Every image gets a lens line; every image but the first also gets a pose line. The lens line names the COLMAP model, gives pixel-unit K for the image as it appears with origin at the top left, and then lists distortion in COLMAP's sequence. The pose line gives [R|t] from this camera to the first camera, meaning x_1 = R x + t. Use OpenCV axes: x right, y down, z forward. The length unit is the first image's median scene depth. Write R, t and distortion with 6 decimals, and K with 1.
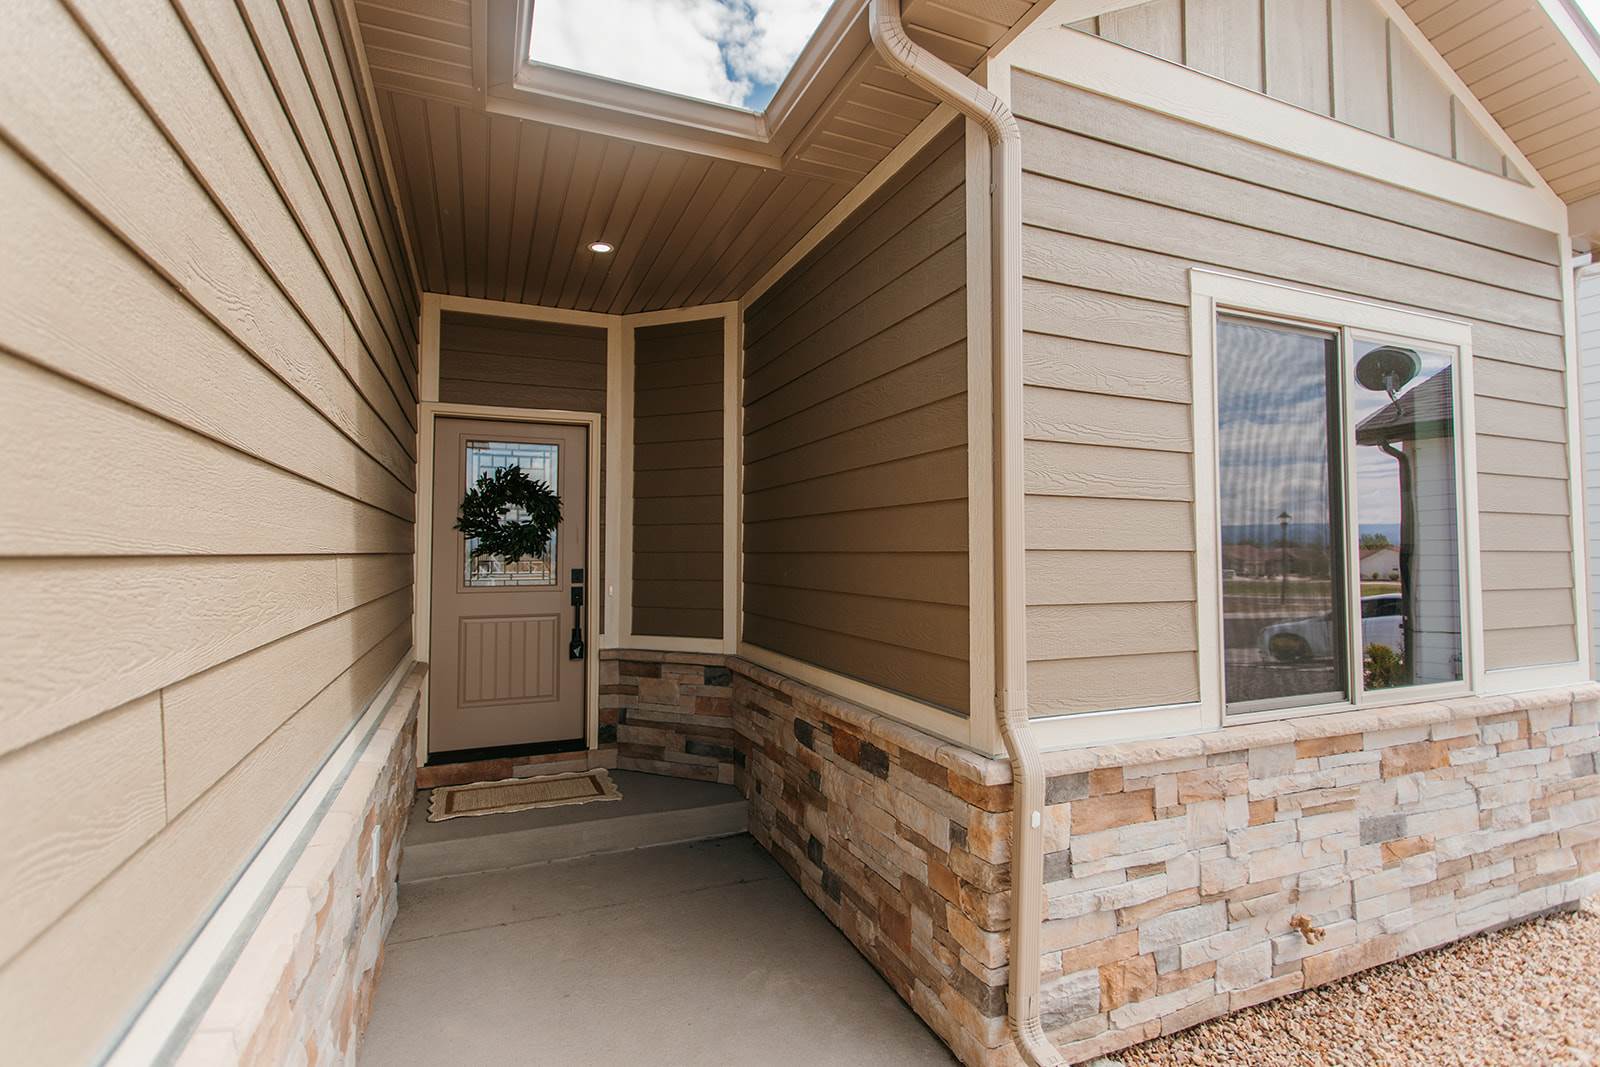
lens RADIAL K [[755.8, 0, 807.5], [0, 755.8, 520.8], [0, 0, 1]] dist [-0.002724, 0.000154]
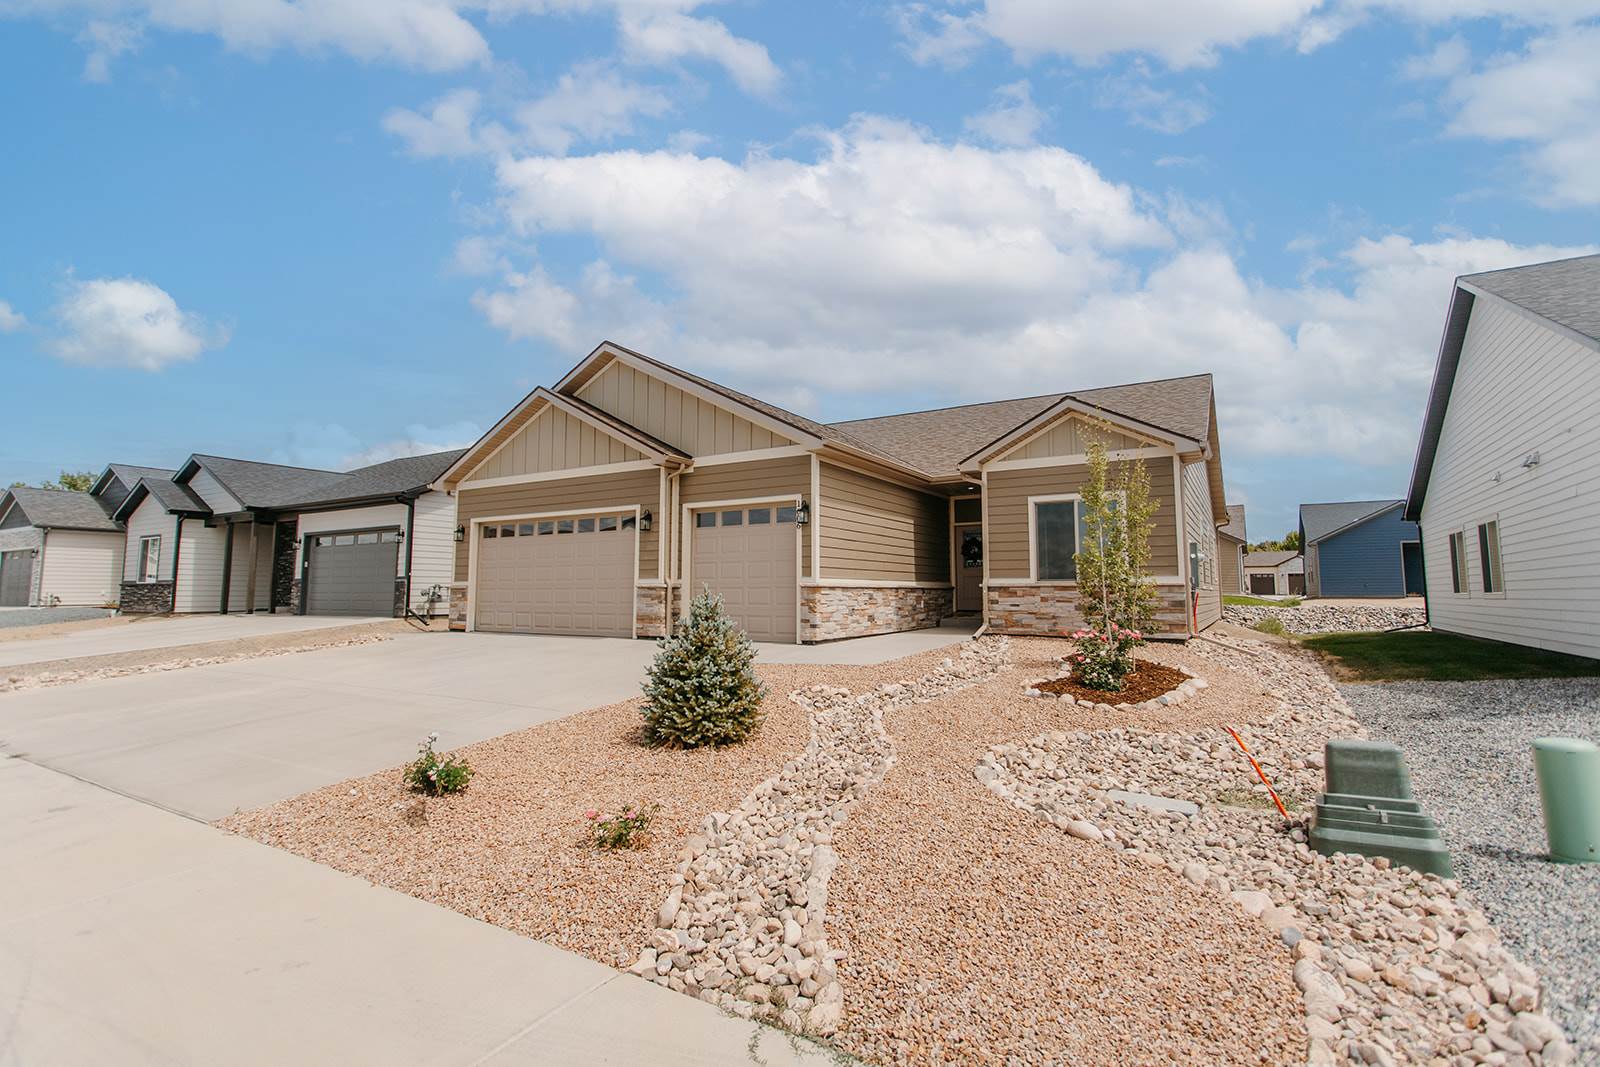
lens RADIAL K [[755.8, 0, 807.5], [0, 755.8, 520.8], [0, 0, 1]] dist [-0.002724, 0.000154]
pose [[0.577371, -0.081952, -0.812358, 3.628959], [0.037253, 0.996558, -0.074058, 0.155644], [0.815631, 0.012496, 0.578437, -3.093703]]
